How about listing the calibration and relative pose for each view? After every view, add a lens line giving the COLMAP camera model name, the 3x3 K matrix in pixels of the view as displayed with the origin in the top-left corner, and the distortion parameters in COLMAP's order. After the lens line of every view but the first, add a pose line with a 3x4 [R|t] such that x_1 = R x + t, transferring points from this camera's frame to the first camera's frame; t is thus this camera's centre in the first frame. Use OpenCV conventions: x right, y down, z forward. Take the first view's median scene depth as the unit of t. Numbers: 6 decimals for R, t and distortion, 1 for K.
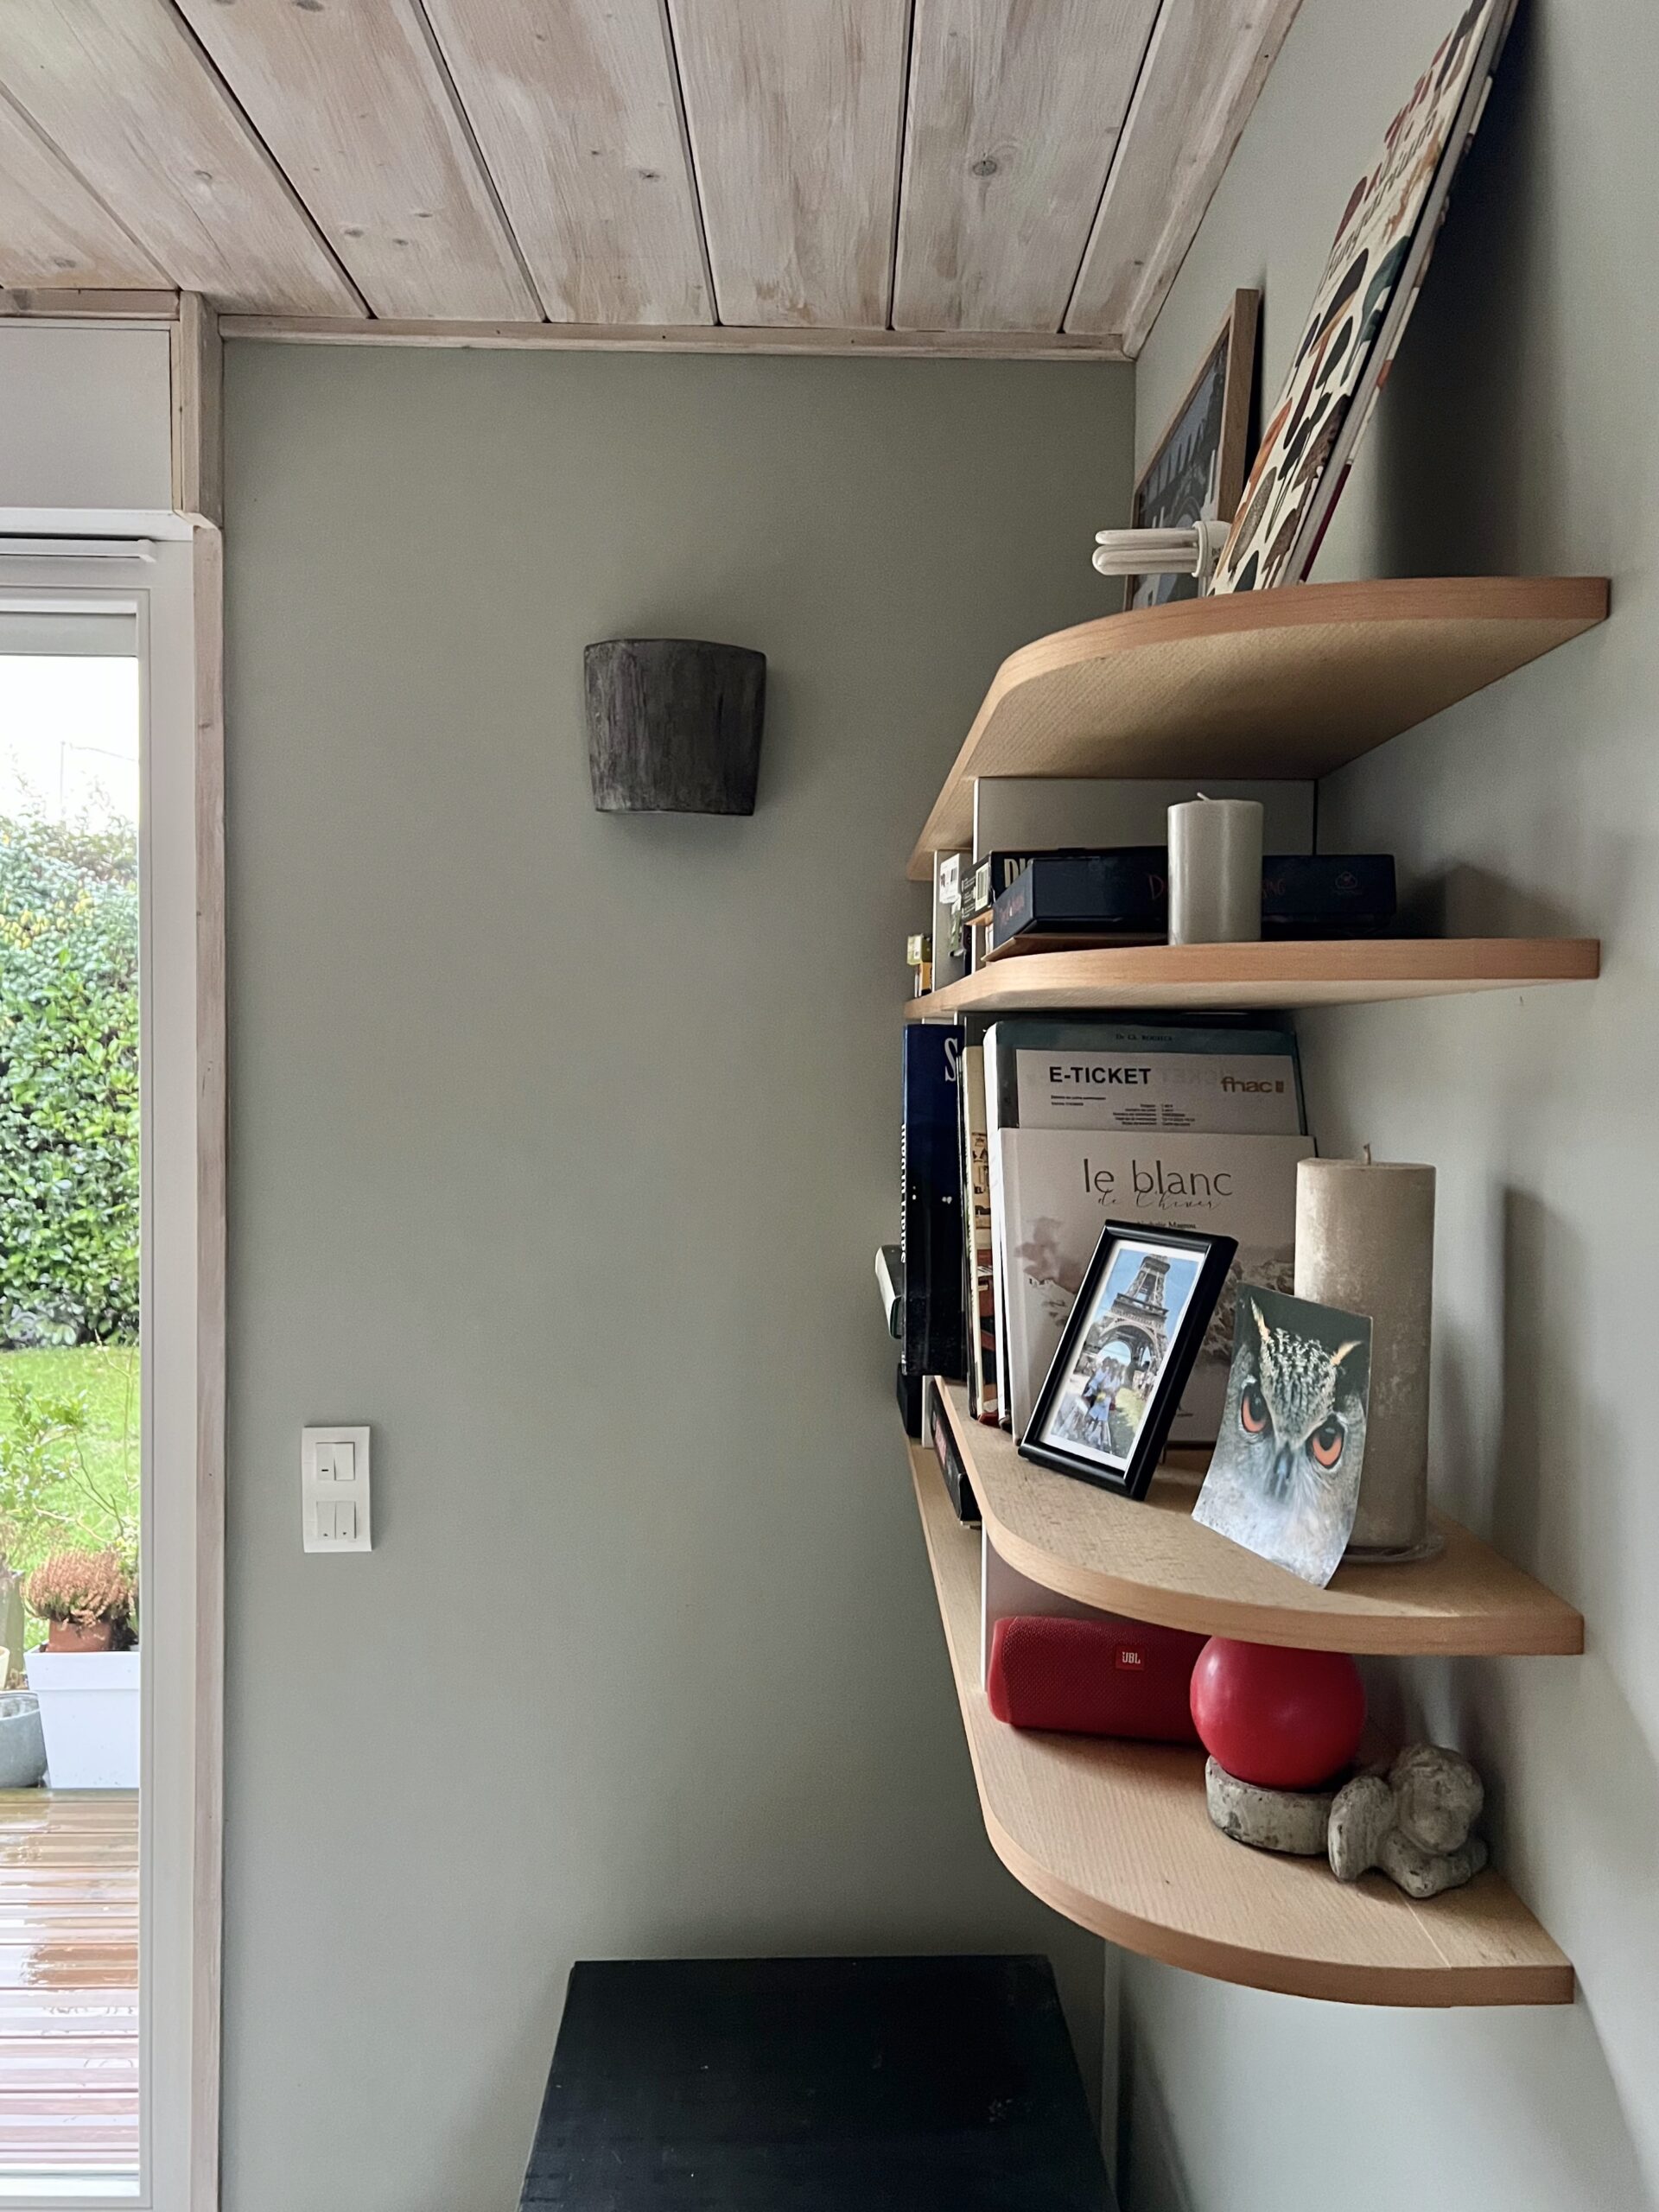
lens RADIAL K [[1696.9, 0, 829.5], [0, 1696.9, 1106.0], [0, 0, 1]] dist [0.053956, -0.062222]
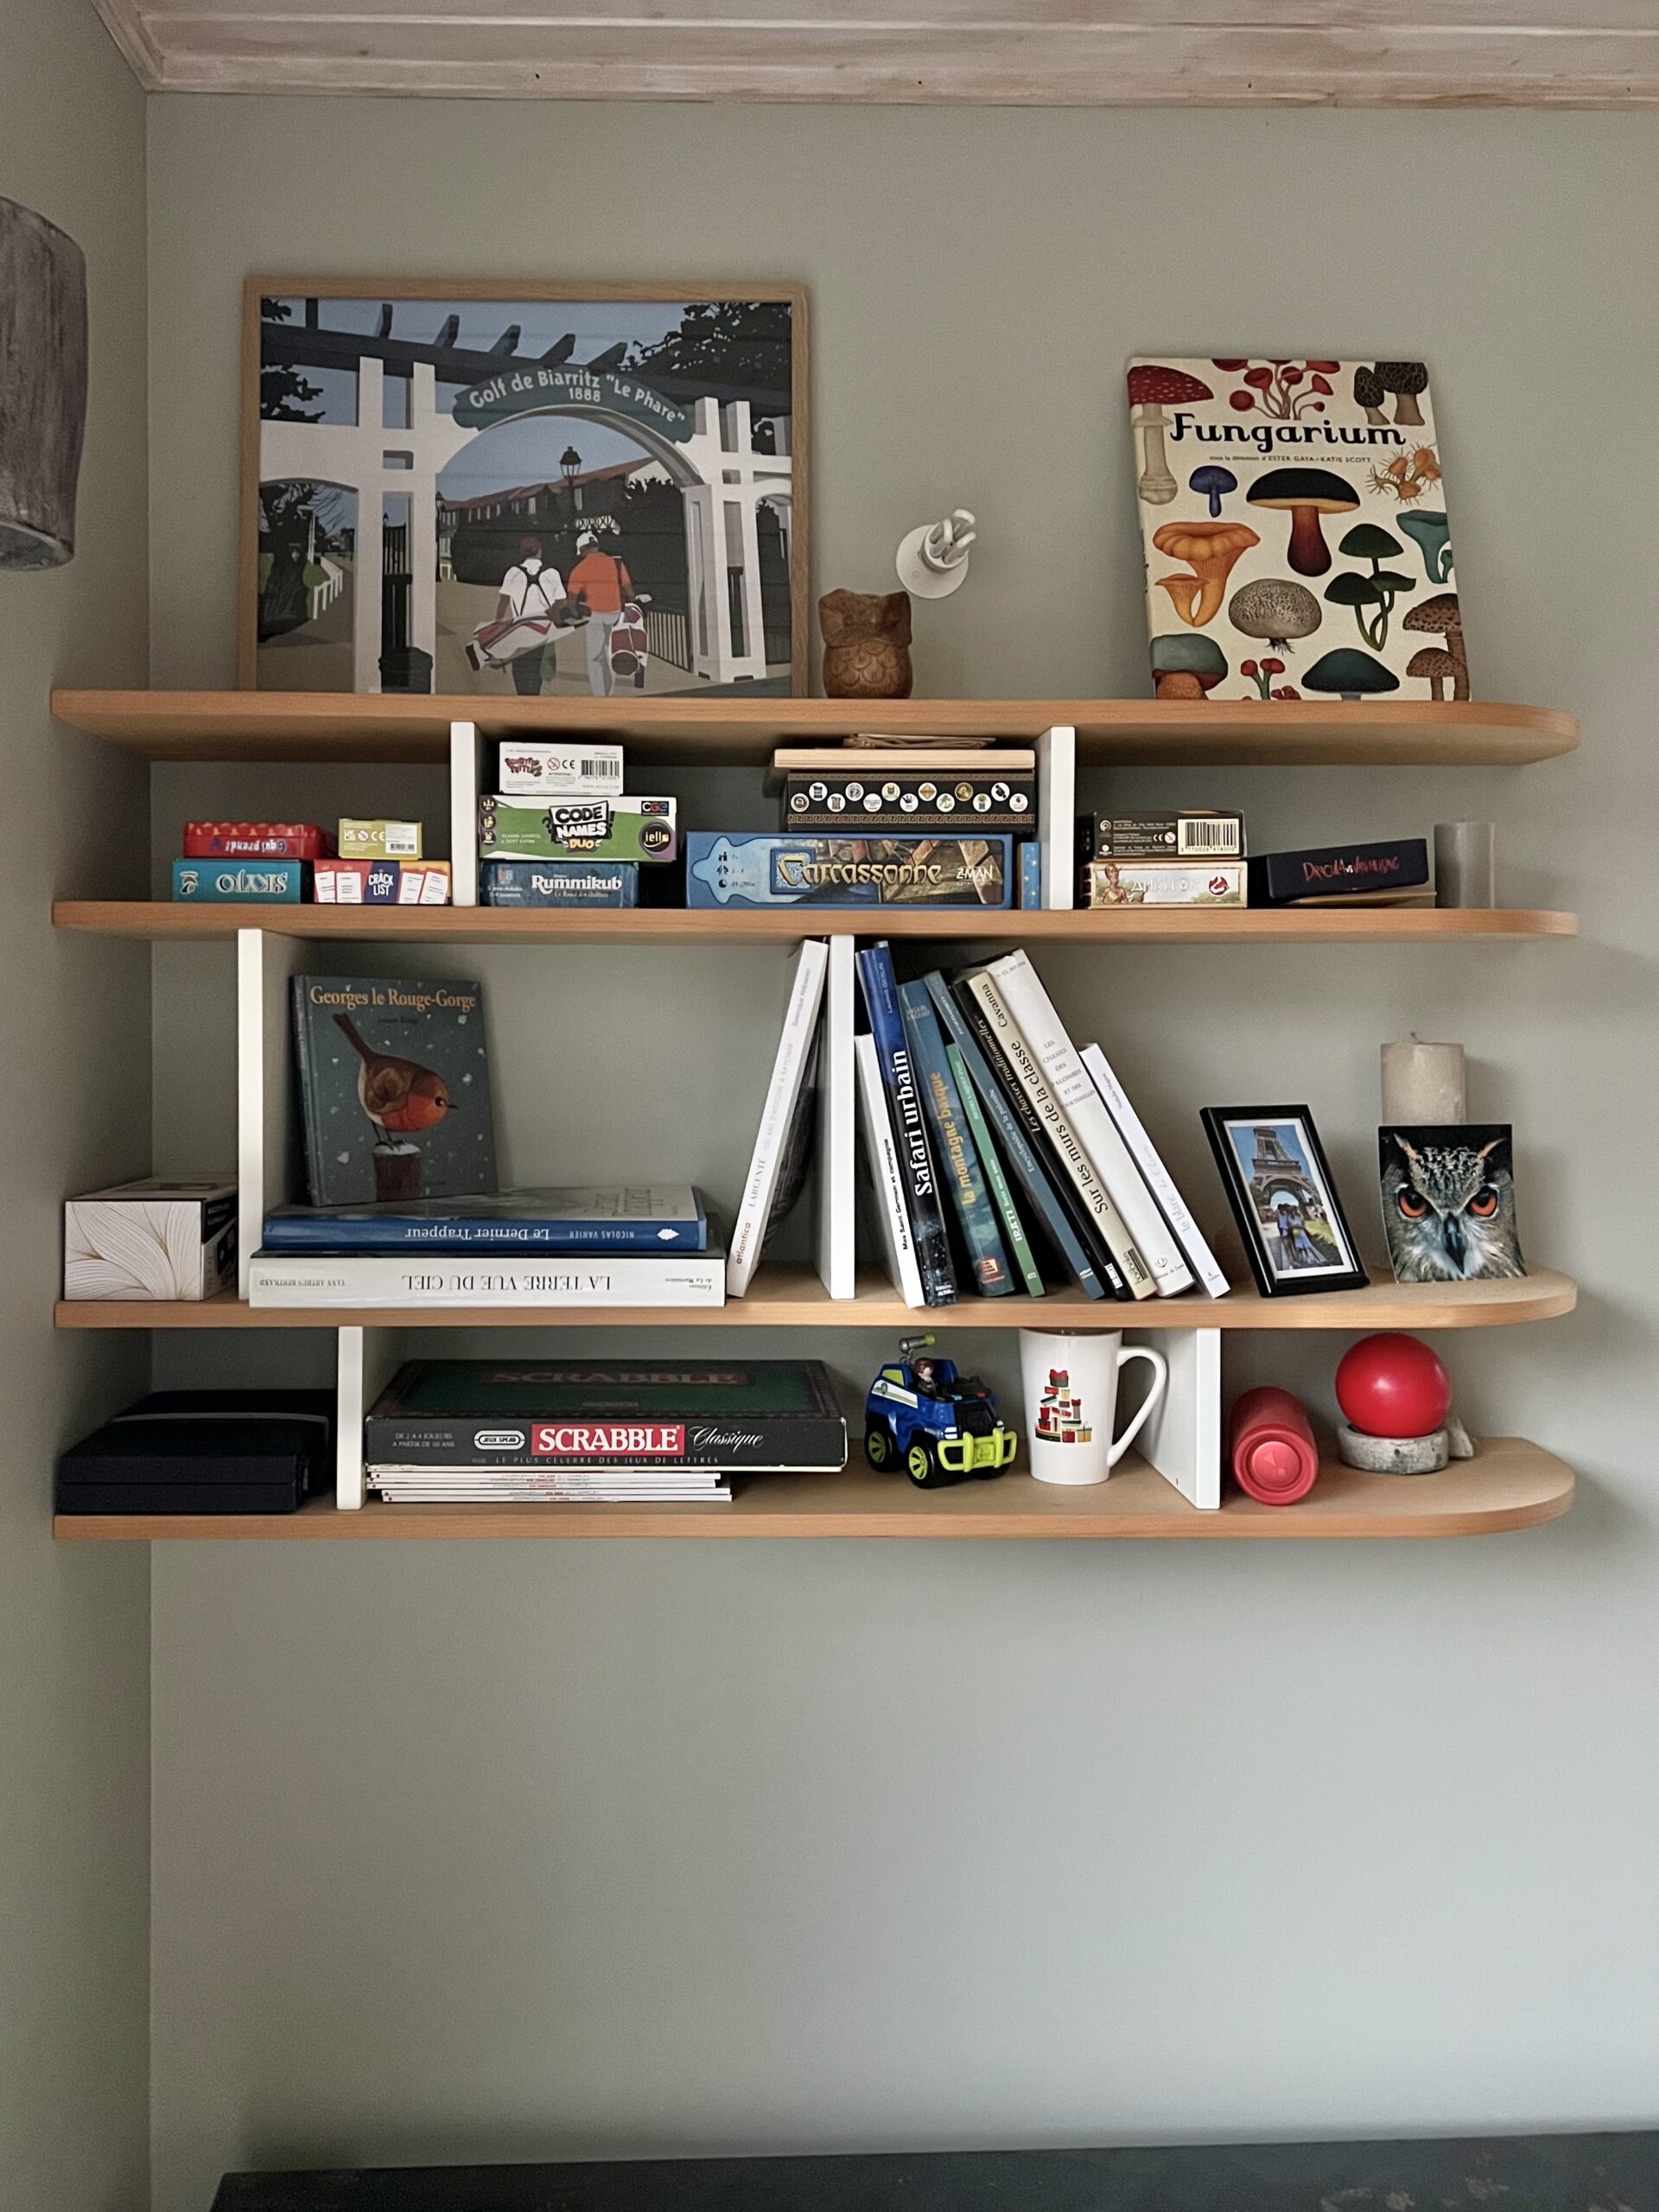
lens RADIAL K [[1897.5, 0, 716.7], [0, 1897.5, 1042.1], [0, 0, 1]] dist [0.131335, -0.304184]
pose [[-0.024358, -0.016263, 0.999571, -1.553598], [0.032993, 0.999310, 0.017062, -0.023172], [-0.999159, 0.033395, -0.023804, 1.726065]]
